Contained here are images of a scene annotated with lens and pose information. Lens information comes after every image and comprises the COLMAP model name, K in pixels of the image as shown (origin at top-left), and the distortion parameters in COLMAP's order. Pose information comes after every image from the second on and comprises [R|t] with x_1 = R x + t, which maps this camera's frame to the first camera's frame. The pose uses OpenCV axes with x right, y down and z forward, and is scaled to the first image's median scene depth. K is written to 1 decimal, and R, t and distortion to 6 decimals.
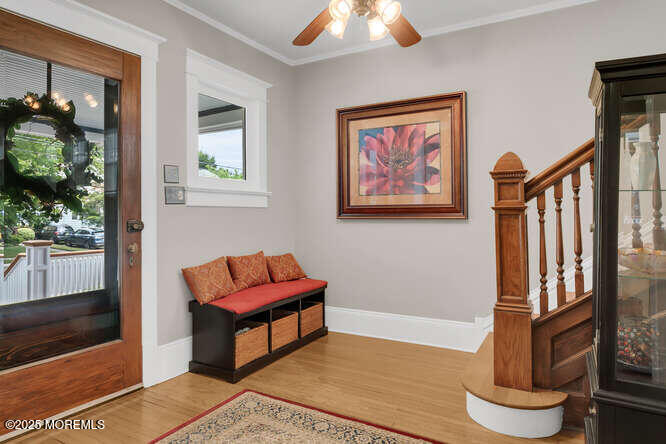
lens RADIAL K [[420.4, 0, 316.8], [0, 420.4, 208.5], [0, 0, 1]] dist [0.001419, 0.000474]
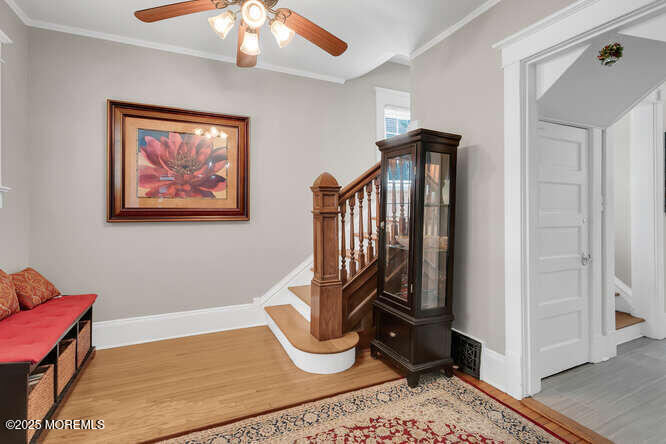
lens RADIAL K [[330.0, 0, 320.7], [0, 330.0, 214.5], [0, 0, 1]] dist [-0.000501, 0.000329]
pose [[0.571342, -0.000953, 0.820711, -0.296401], [-0.008455, 0.999939, 0.007048, -0.001265], [-0.820668, -0.010966, 0.571300, 0.251944]]
